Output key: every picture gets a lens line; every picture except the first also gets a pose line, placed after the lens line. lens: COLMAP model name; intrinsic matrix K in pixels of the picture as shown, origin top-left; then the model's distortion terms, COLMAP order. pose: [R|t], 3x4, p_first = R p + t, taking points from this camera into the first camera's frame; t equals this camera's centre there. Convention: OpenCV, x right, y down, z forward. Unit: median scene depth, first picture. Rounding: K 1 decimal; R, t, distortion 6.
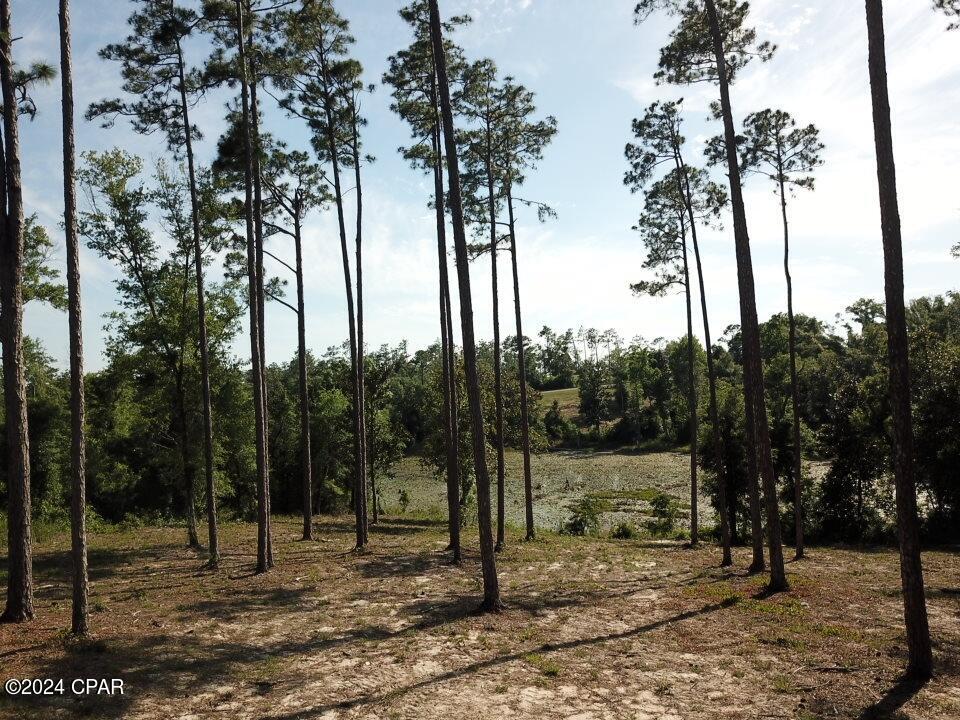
lens RADIAL K [[743.3, 0, 477.4], [0, 743.3, 364.8], [0, 0, 1]] dist [0.012629, -0.013074]
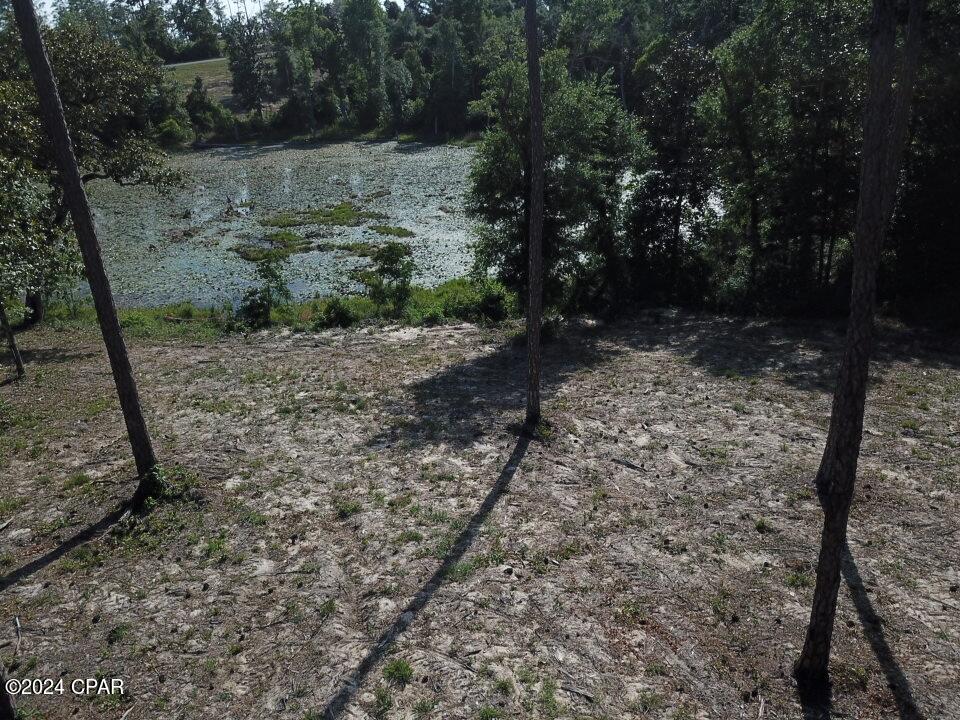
lens RADIAL K [[743.3, 0, 477.4], [0, 743.3, 364.8], [0, 0, 1]] dist [0.012629, -0.013074]
pose [[0.906181, -0.171030, 0.386762, 0.087955], [-0.003007, 0.911939, 0.410314, 0.017775], [-0.422880, -0.372982, 0.825867, 0.650011]]
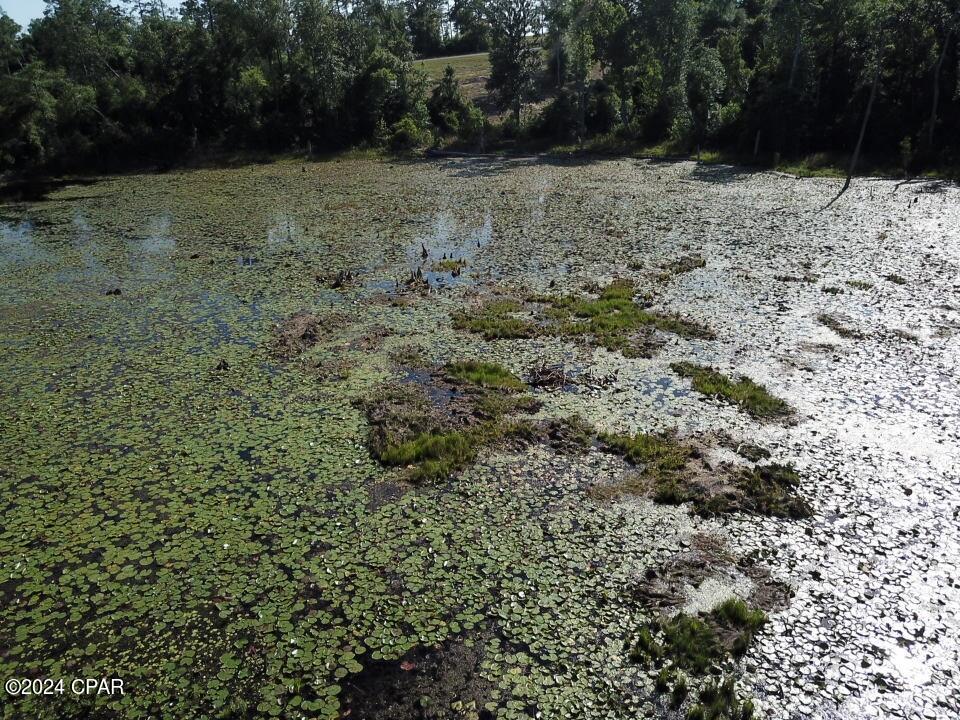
lens RADIAL K [[739.7, 0, 484.4], [0, 739.7, 362.4], [0, 0, 1]] dist [0.011125, -0.011127]
pose [[0.994761, -0.032964, 0.096770, 0.293853], [-0.008519, 0.916567, 0.399791, 0.118072], [-0.101875, -0.398521, 0.911484, 1.535054]]
